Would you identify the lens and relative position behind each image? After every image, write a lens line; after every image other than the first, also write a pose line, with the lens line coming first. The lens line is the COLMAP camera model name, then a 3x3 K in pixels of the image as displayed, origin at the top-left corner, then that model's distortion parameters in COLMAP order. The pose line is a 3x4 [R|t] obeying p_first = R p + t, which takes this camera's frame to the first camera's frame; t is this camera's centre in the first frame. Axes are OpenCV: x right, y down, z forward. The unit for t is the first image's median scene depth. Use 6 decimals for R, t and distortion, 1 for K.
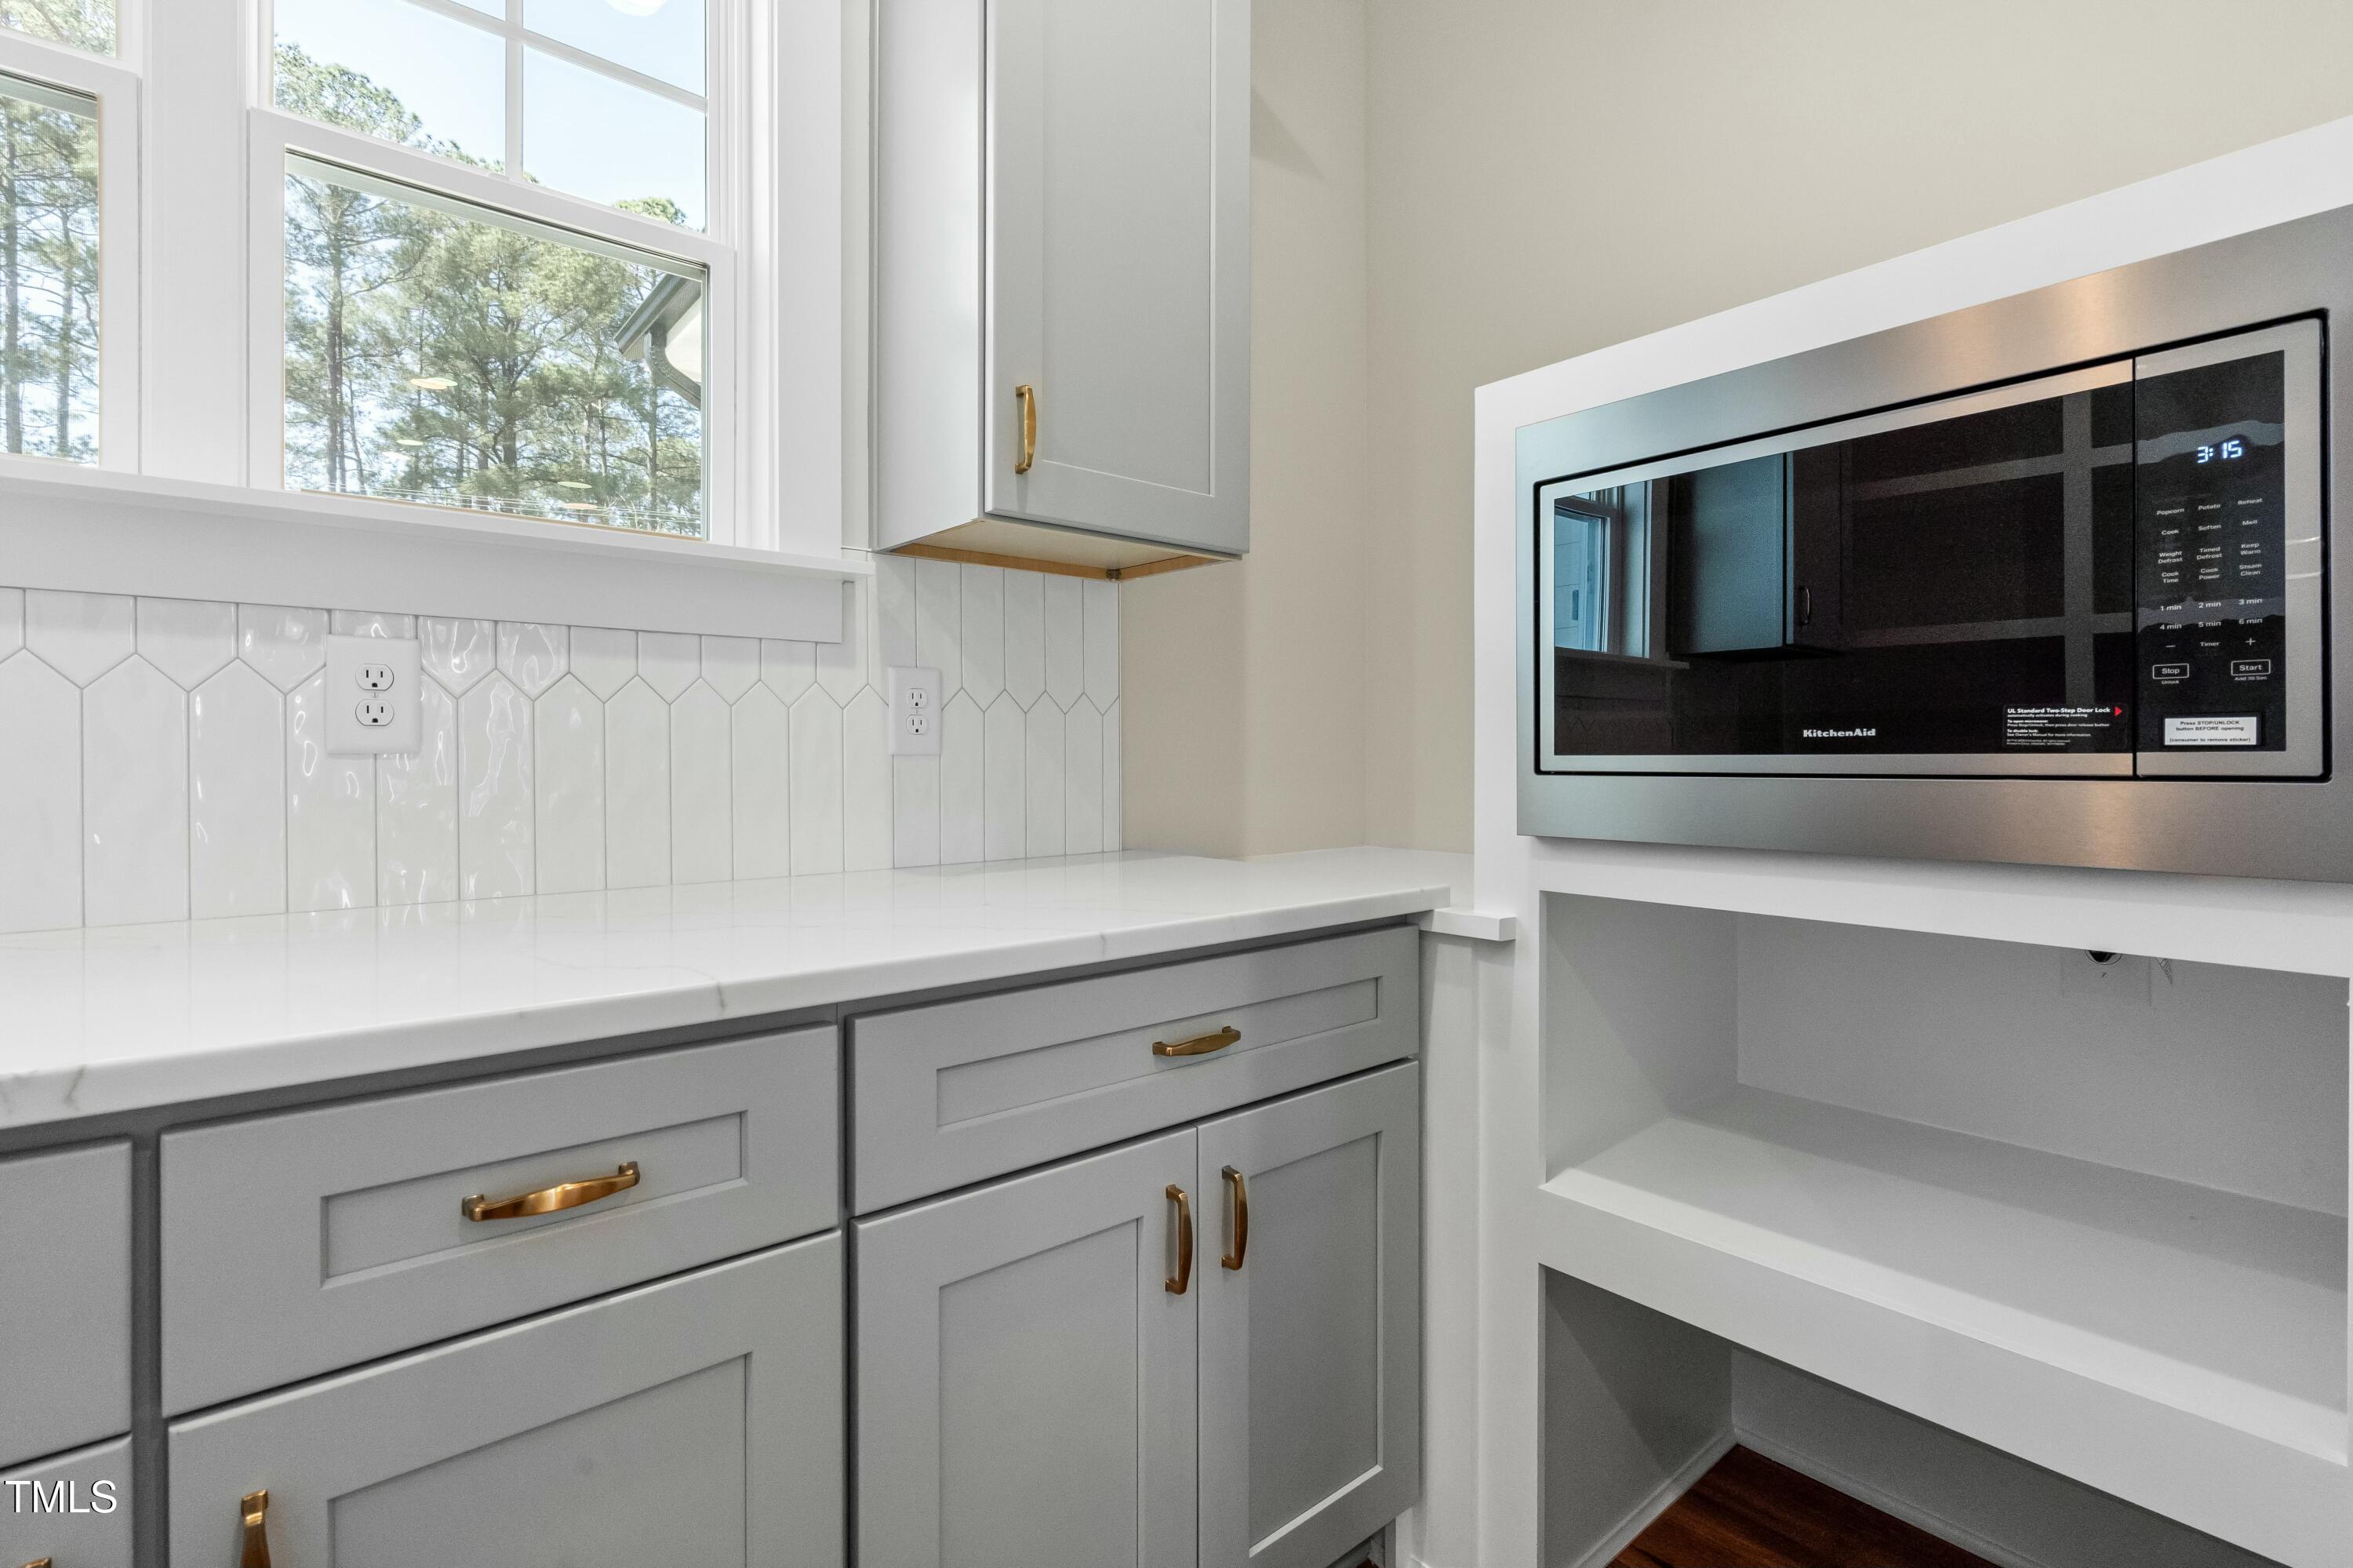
lens RADIAL K [[1085.1, 0, 1185.8], [0, 1085.1, 762.4], [0, 0, 1]] dist [-0.008259, 0.001966]
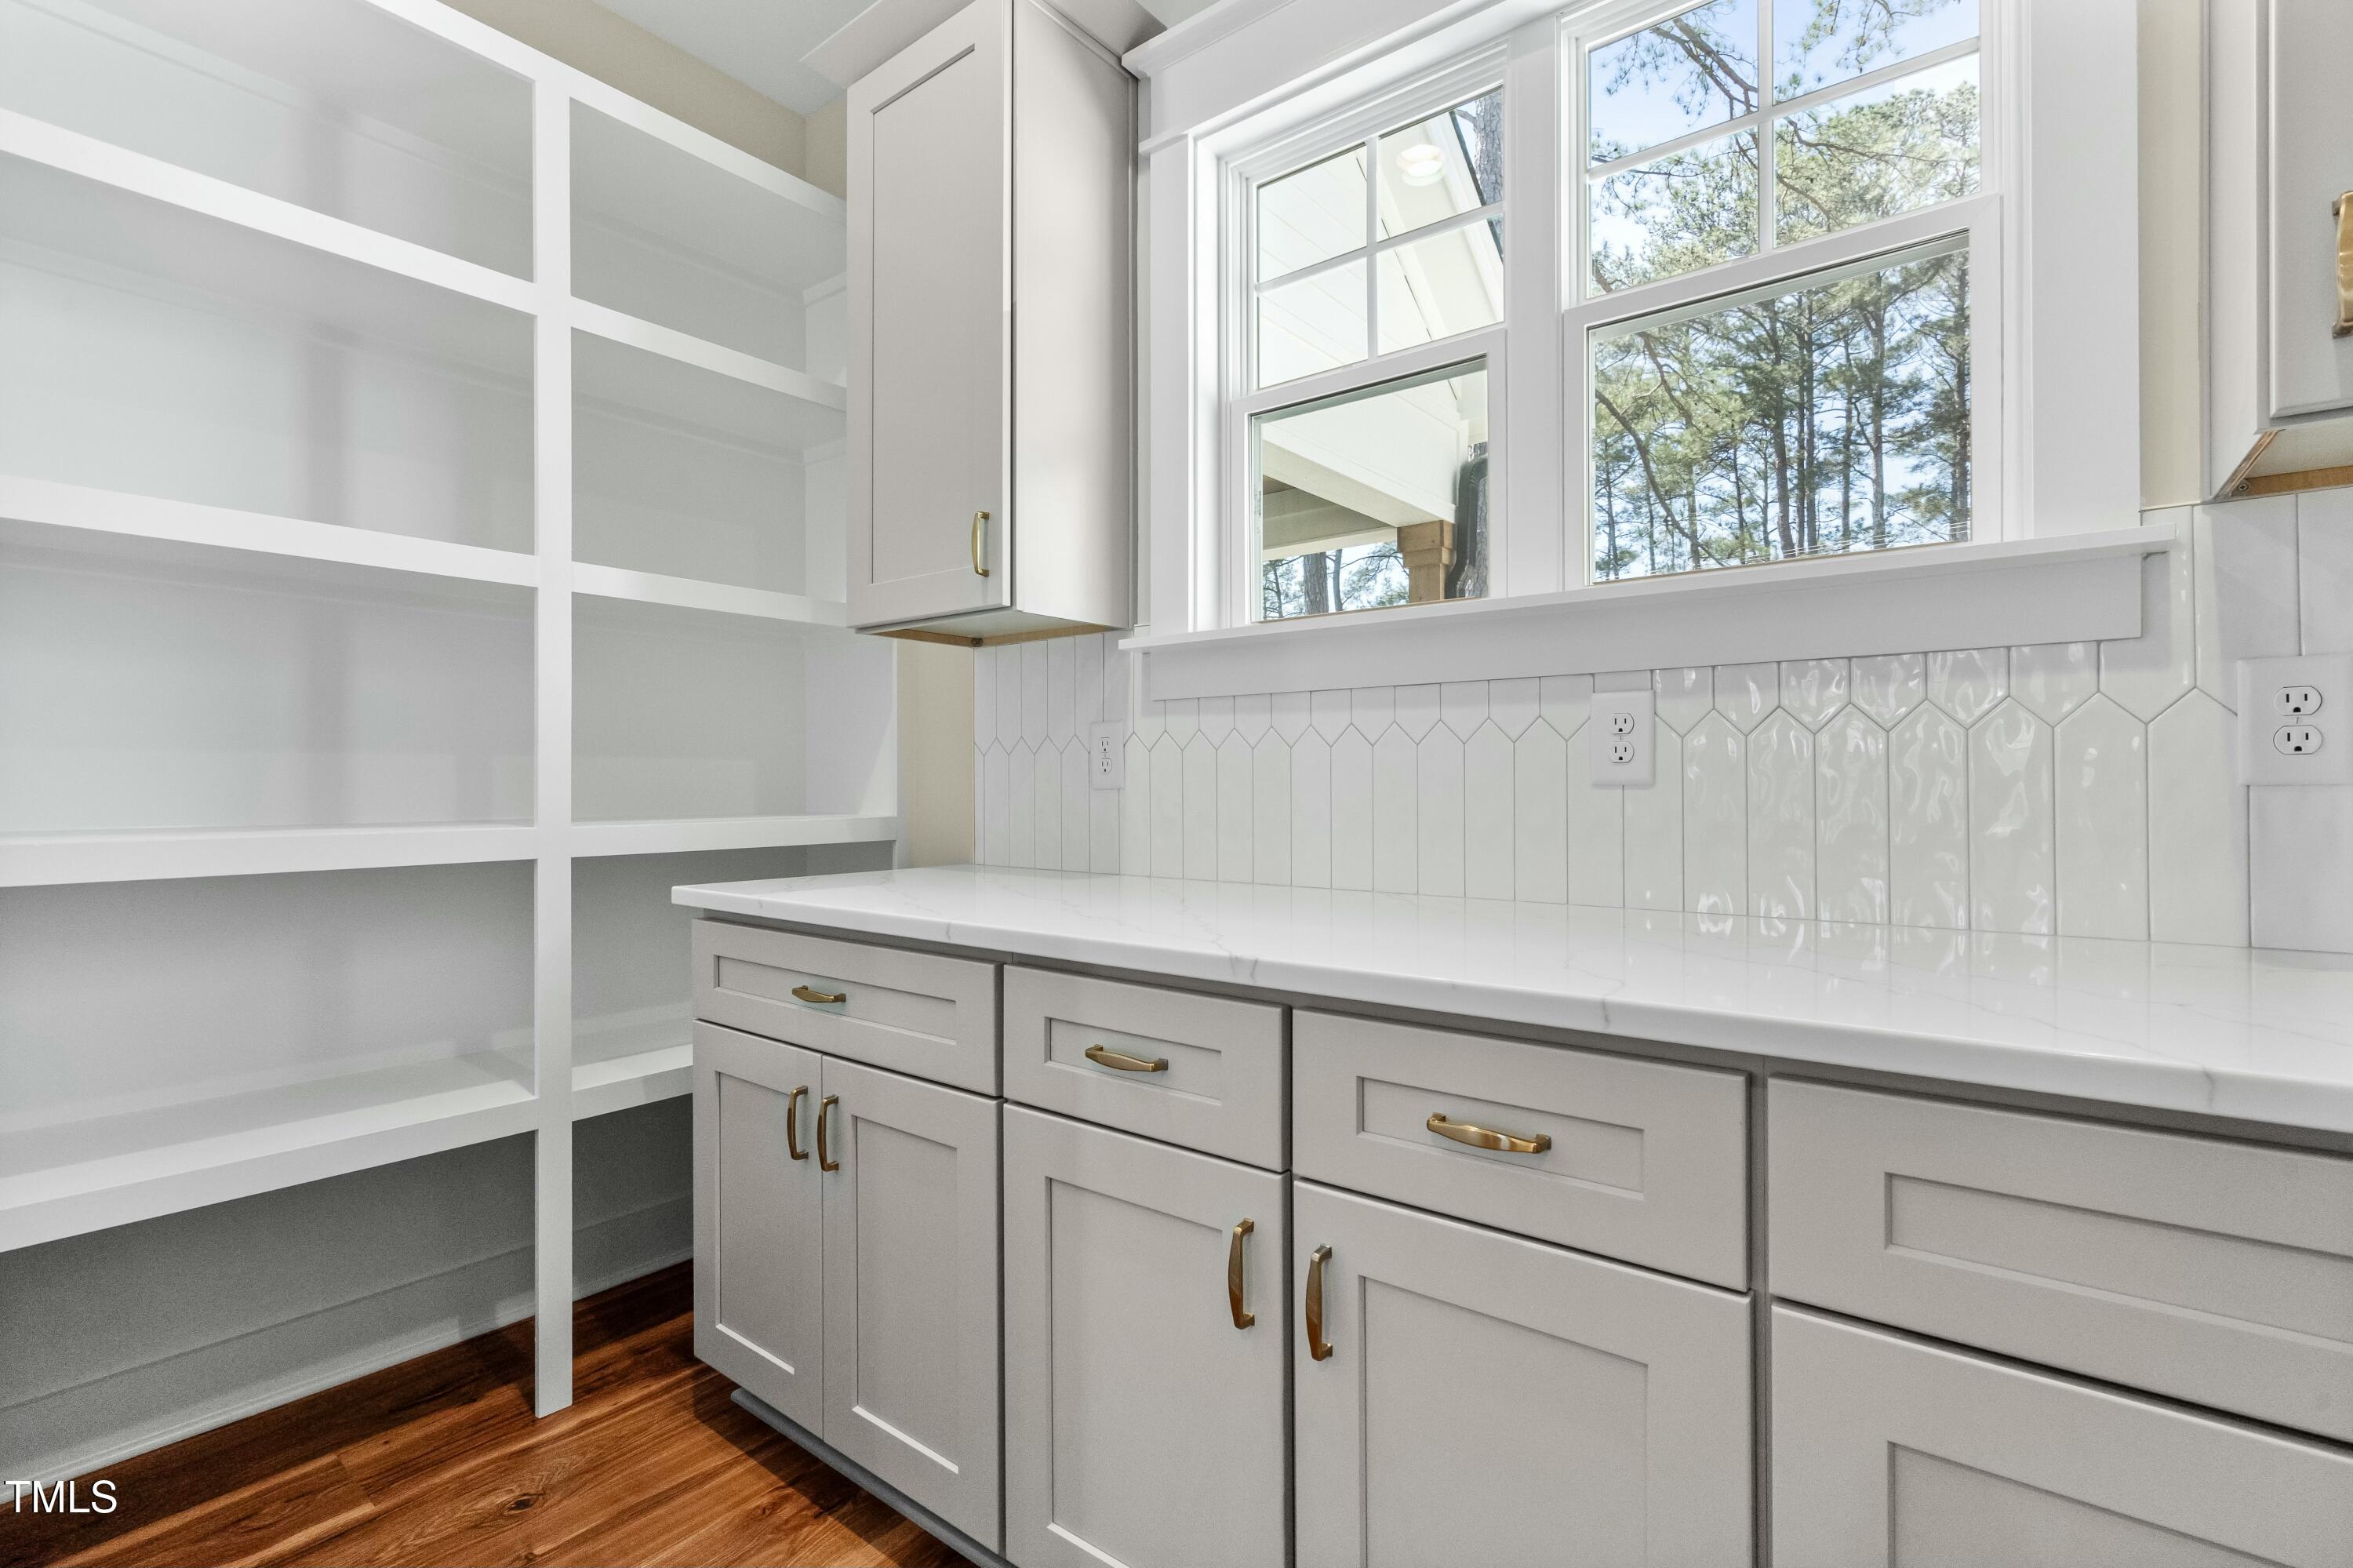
lens RADIAL K [[1085.1, 0, 1194.4], [0, 1085.1, 791.6], [0, 0, 1]] dist [-0.008259, 0.001966]
pose [[0.206474, 0.006278, -0.978432, 0.279387], [-0.002758, 0.999979, 0.005834, -0.004831], [0.978448, 0.001494, 0.206487, 0.194788]]
